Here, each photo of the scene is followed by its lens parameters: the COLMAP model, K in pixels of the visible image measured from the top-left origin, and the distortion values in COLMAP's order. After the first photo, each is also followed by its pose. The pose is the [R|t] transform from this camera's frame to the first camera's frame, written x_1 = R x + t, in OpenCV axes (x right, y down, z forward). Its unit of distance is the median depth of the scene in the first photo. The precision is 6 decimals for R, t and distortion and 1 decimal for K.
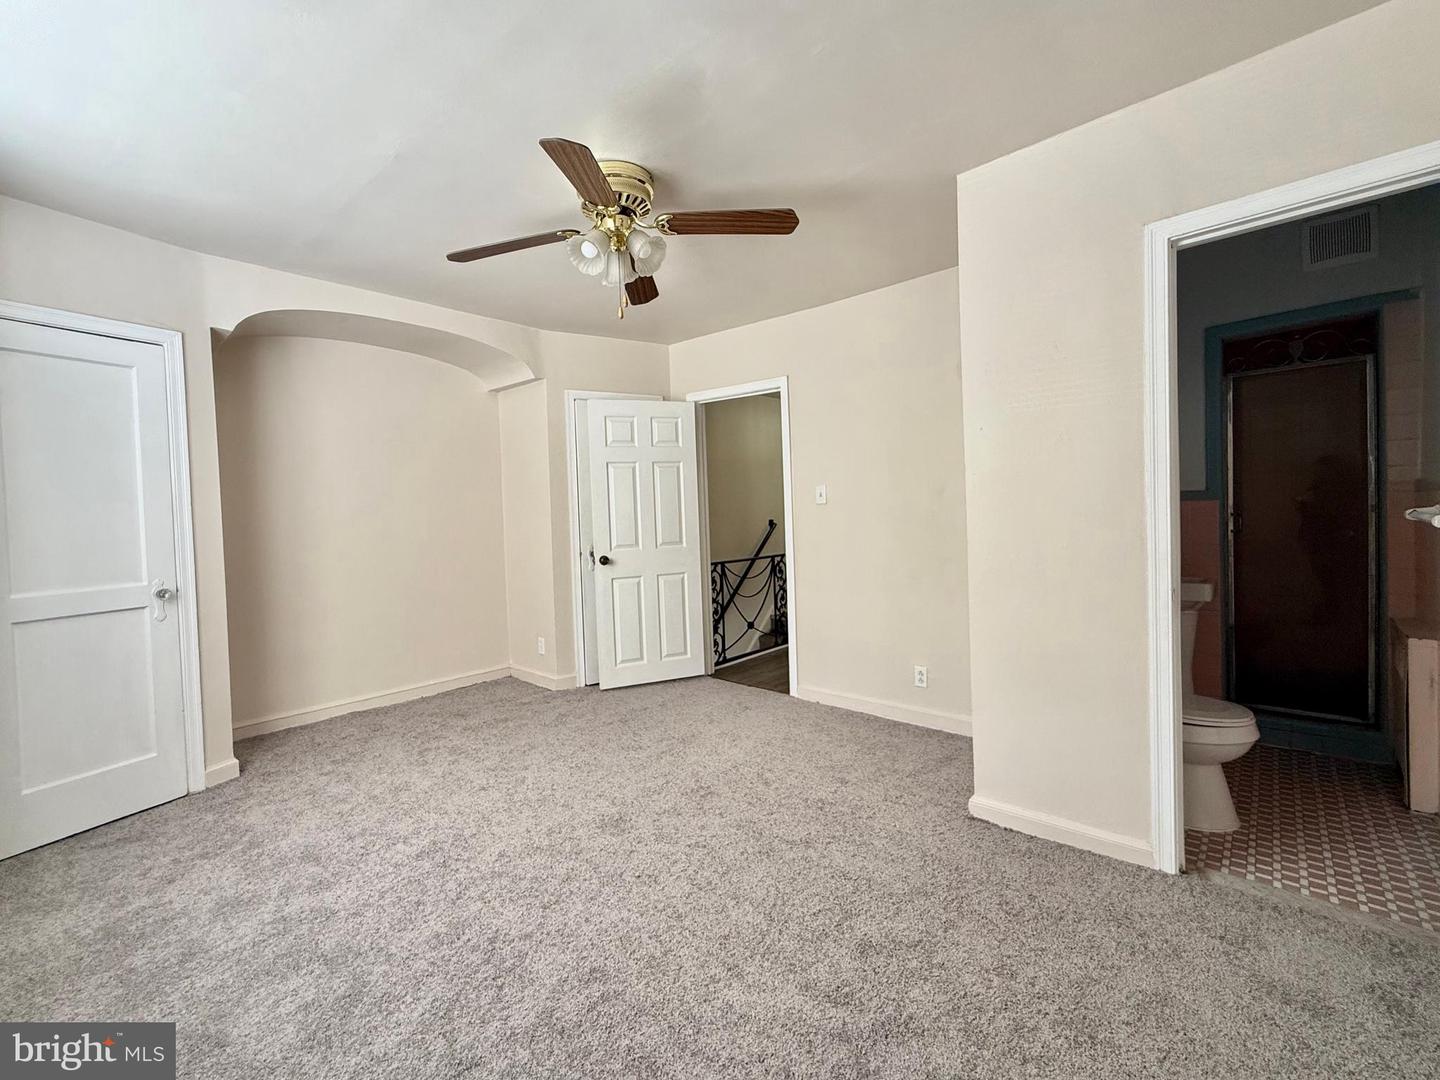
lens RADIAL K [[578.9, 0, 717.5], [0, 578.9, 534.4], [0, 0, 1]] dist [0.001980, 0.000213]
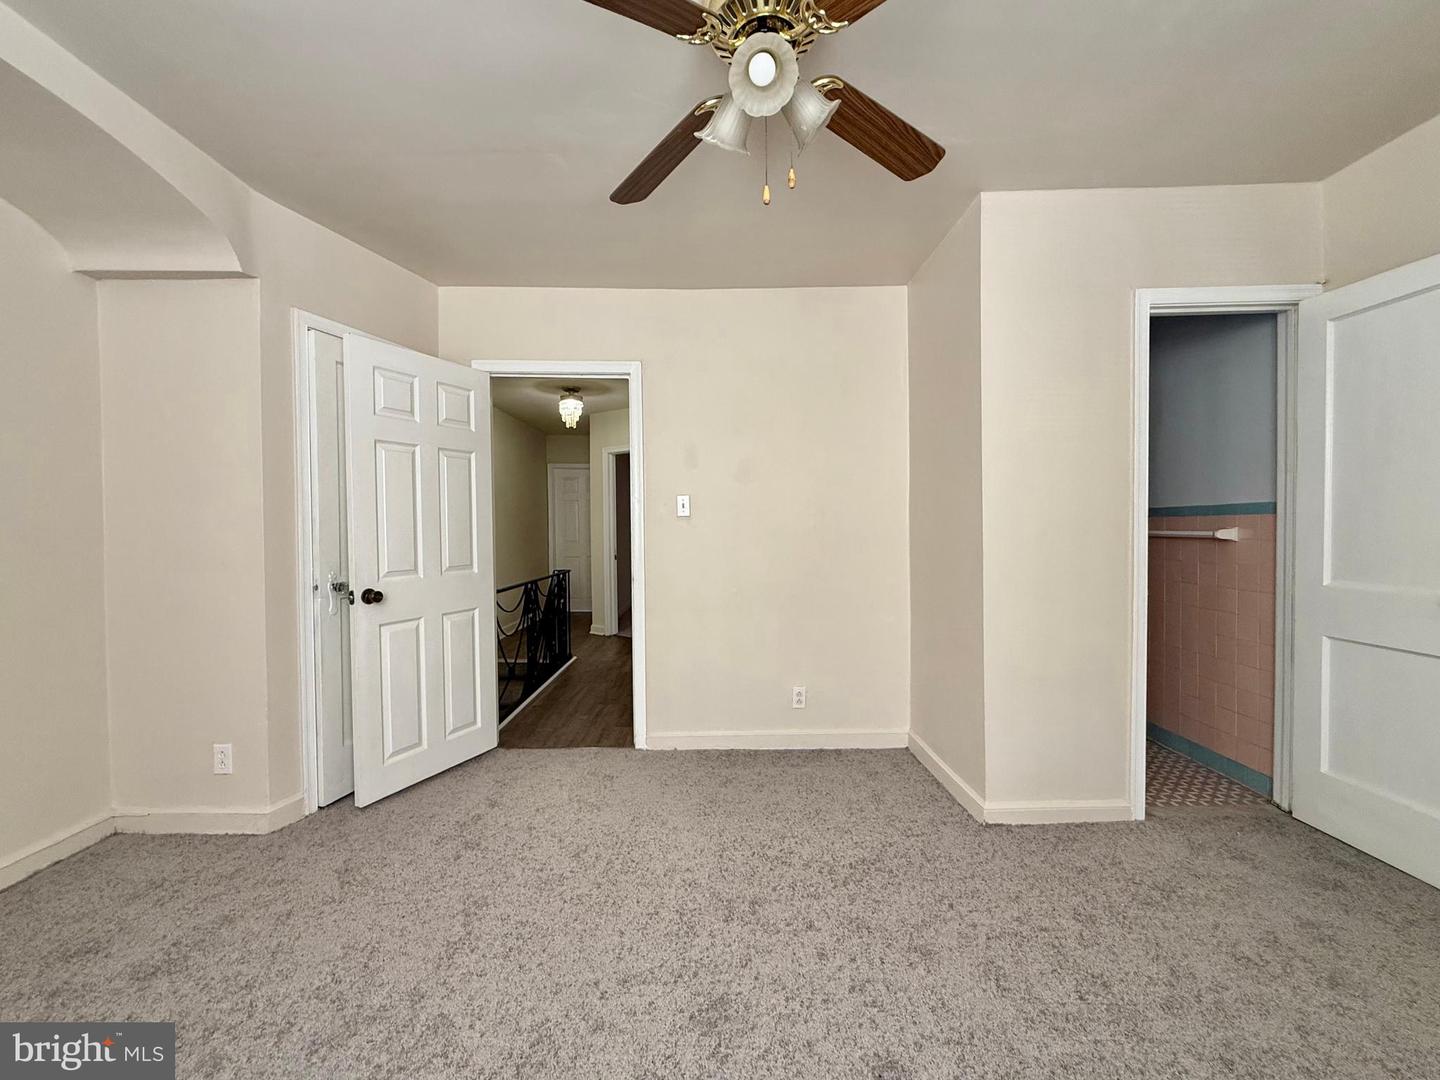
lens RADIAL K [[584.1, 0, 716.8], [0, 584.1, 542.8], [0, 0, 1]] dist [0.000093, 0.000623]
pose [[0.764164, 0.005675, 0.644997, -0.324548], [0.014021, 0.999579, -0.025406, 0.008936], [-0.644870, 0.028458, 0.763762, 0.286438]]
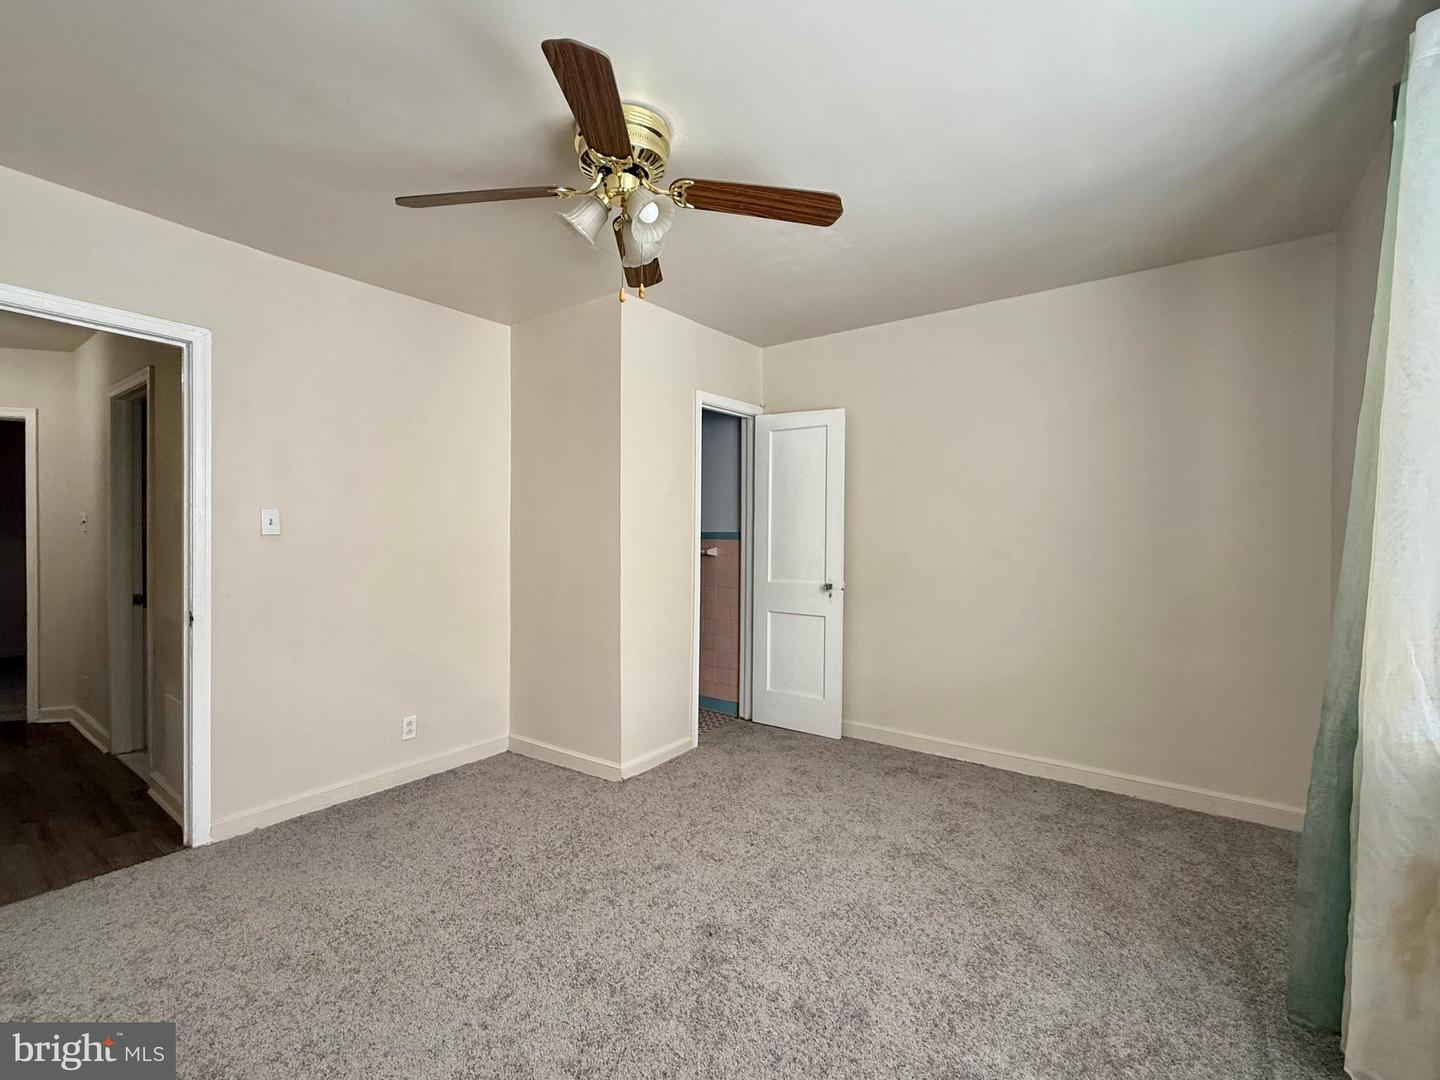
lens RADIAL K [[615.9, 0, 674.7], [0, 615.9, 542.7], [0, 0, 1]] dist [-0.000181, 0.000118]
pose [[-0.007553, 0.019198, 0.999787, -0.532067], [0.042201, 0.998931, -0.018863, -0.007604], [-0.999081, 0.042050, -0.008355, 0.490303]]
